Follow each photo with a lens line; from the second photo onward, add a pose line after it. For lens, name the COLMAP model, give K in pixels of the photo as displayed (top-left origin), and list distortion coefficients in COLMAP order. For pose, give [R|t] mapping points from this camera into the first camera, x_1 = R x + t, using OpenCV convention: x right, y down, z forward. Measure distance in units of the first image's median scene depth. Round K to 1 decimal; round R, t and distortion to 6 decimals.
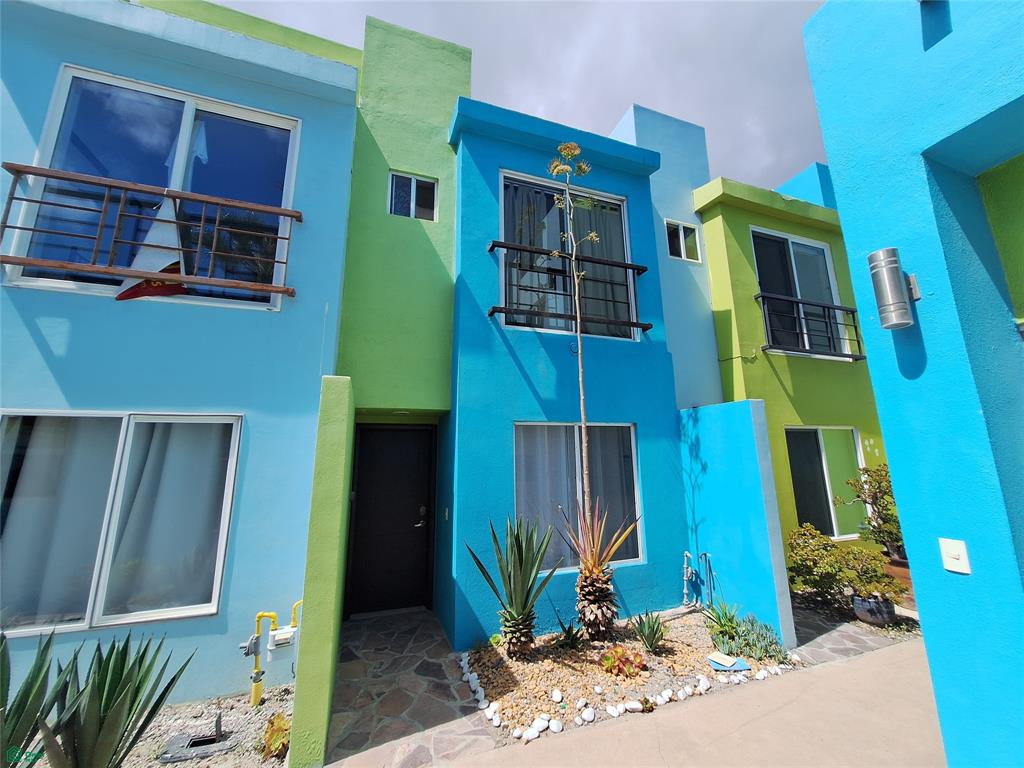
lens RADIAL K [[404.8, 0, 512.4], [0, 404.8, 381.1], [0, 0, 1]] dist [-0.003356, 0.000894]
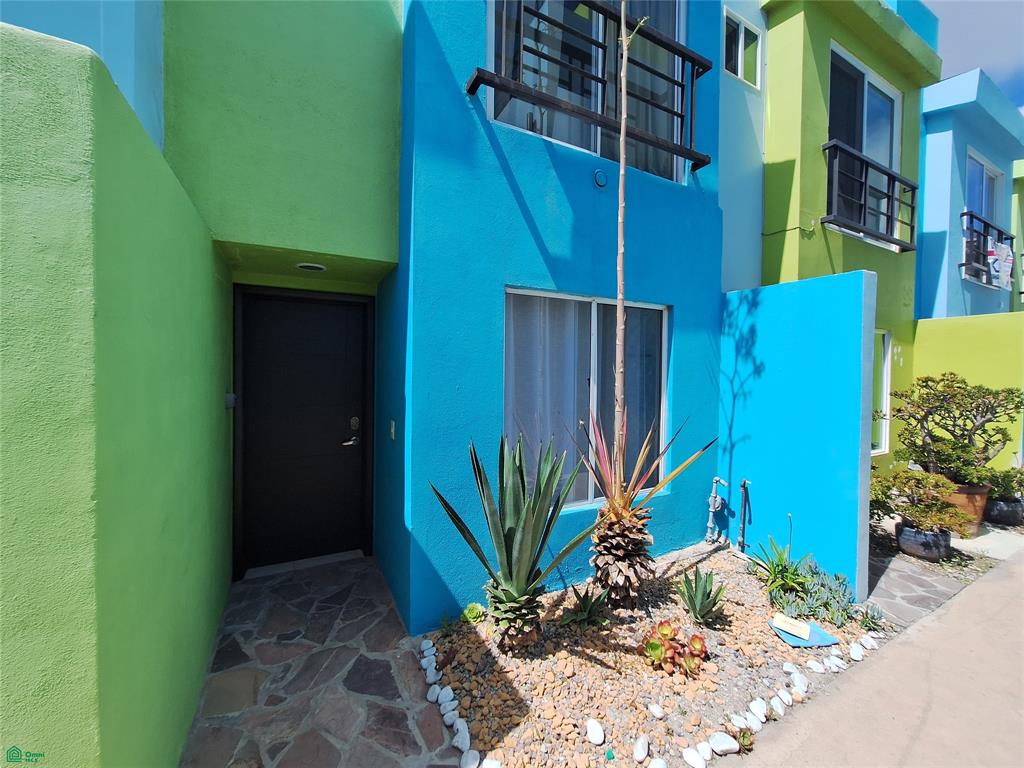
lens RADIAL K [[404.8, 0, 516.2], [0, 404.8, 382.4], [0, 0, 1]] dist [-0.003356, 0.000894]
pose [[0.987846, 0.022598, 0.153785, -0.077593], [-0.056442, 0.973993, 0.219434, 0.115353], [-0.144827, -0.225447, 0.963431, 0.411608]]
